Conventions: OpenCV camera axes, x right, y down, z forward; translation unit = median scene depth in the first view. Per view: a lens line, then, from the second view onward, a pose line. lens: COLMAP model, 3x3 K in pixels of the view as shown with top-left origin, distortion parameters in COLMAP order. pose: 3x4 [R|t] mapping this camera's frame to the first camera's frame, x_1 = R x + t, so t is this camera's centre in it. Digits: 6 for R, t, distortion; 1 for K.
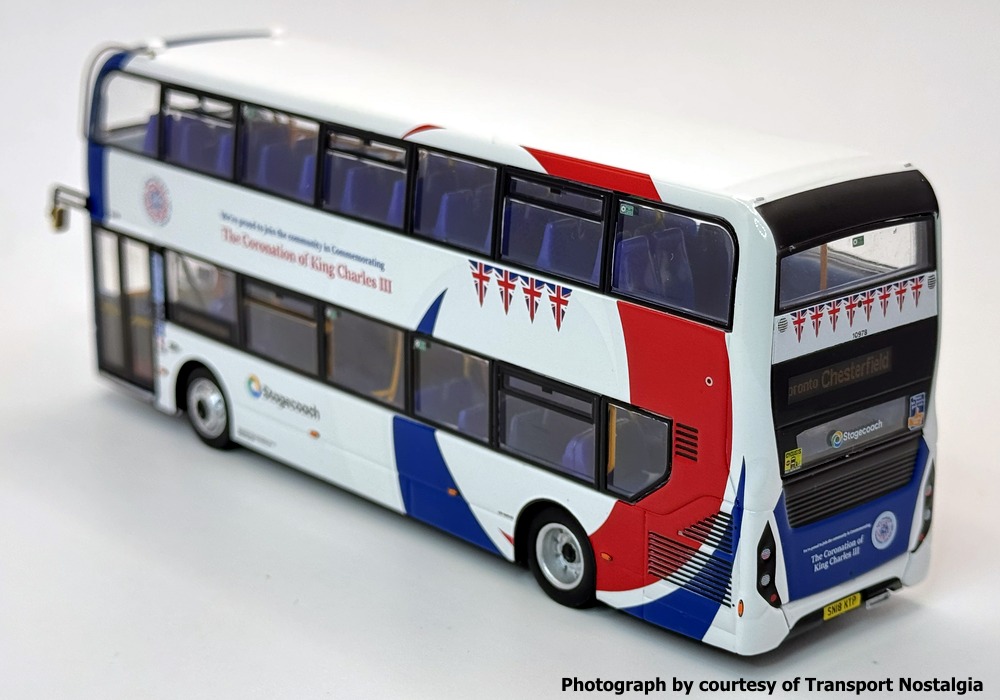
lens RADIAL K [[2207.5, 0, 500.0], [0, 2207.5, 350.0], [0, 0, 1]] dist [0.008192, 0.005208]
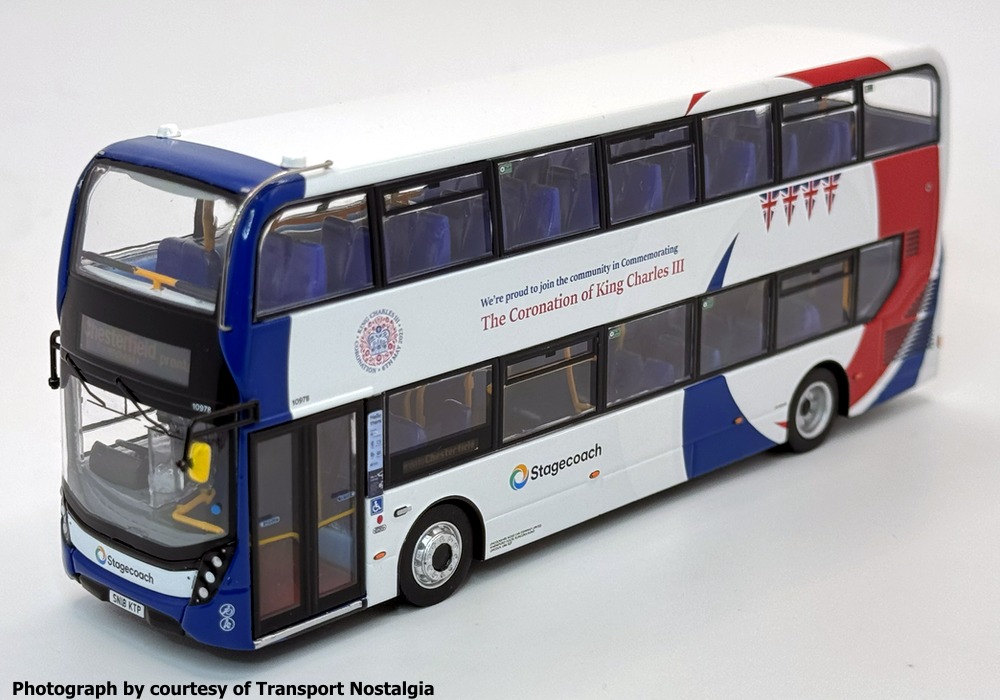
lens RADIAL K [[2129.4, 0, 411.0], [0, 2129.4, 283.6], [0, 0, 1]] dist [0.012040, 0.048970]
pose [[-0.045700, -0.277623, 0.959602, -0.975739], [0.292389, 0.914820, 0.278592, -0.326904], [-0.955207, 0.293309, 0.039367, 1.080417]]
